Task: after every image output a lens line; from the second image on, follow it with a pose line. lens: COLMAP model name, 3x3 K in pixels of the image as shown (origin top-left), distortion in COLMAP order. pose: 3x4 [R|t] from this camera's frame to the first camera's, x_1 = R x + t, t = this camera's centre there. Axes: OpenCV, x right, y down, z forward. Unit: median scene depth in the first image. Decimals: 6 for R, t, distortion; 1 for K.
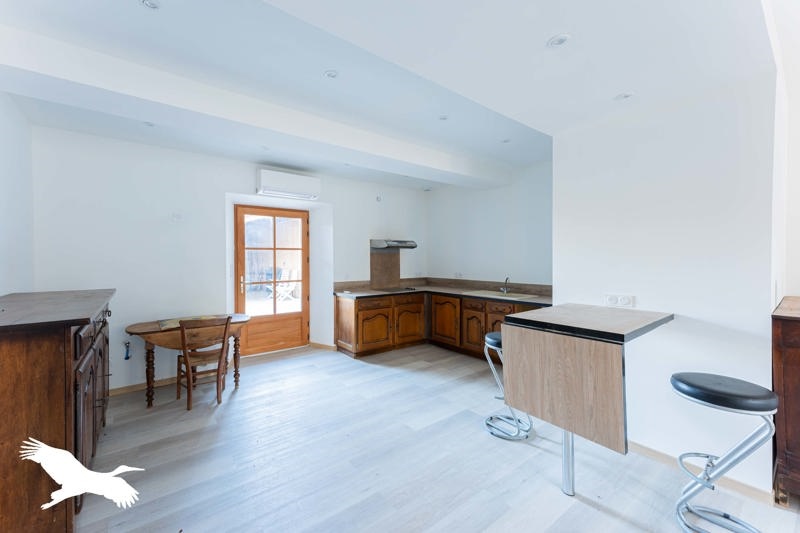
lens RADIAL K [[315.1, 0, 394.7], [0, 315.1, 261.8], [0, 0, 1]] dist [0.001889, 0.000052]
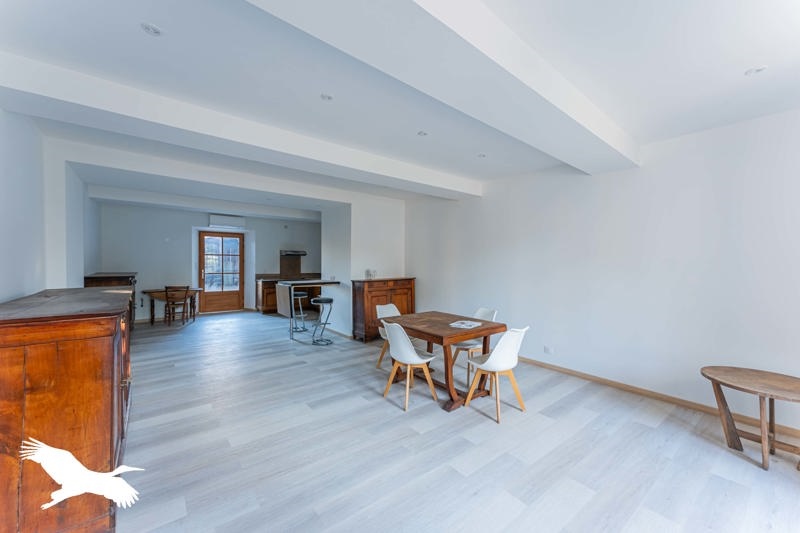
lens RADIAL K [[315.1, 0, 405.9], [0, 315.1, 269.0], [0, 0, 1]] dist [0.001889, 0.000052]
pose [[0.999737, 0.014392, 0.017846, 0.647769], [-0.014609, 0.999820, 0.012073, 0.002090], [-0.017669, -0.012331, 0.999768, -0.837148]]
